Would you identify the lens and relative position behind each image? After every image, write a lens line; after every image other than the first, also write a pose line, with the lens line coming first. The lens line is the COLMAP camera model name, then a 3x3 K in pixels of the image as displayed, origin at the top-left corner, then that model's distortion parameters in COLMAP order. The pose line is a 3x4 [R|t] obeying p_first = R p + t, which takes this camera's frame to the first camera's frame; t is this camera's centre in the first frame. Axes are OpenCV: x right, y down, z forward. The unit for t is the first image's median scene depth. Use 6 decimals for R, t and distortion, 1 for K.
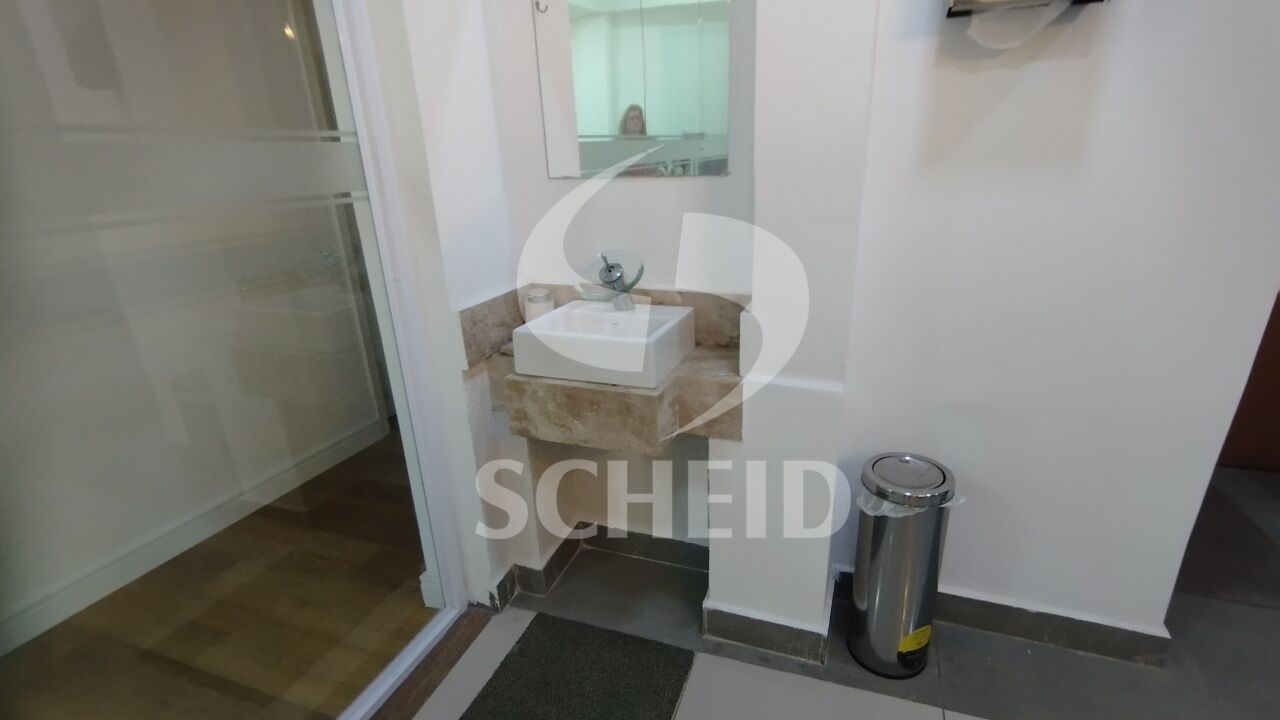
lens RADIAL K [[573.9, 0, 655.3], [0, 573.9, 358.7], [0, 0, 1]] dist [-0.001407, -0.000298]
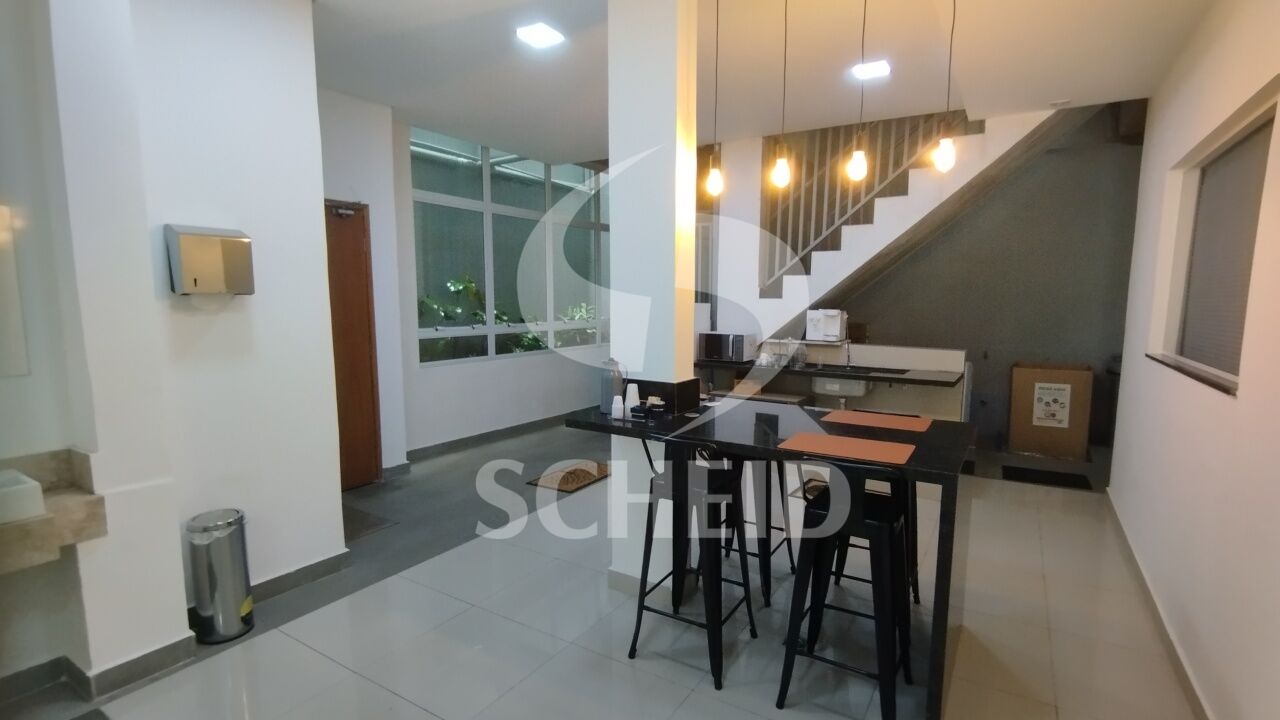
lens RADIAL K [[573.9, 0, 655.3], [0, 573.9, 358.7], [0, 0, 1]] dist [-0.001407, -0.000298]
pose [[0.222604, -0.081197, 0.971522, -0.935319], [0.318688, 0.947840, 0.006197, 0.145857], [-0.921350, 0.308233, 0.236869, -0.845500]]
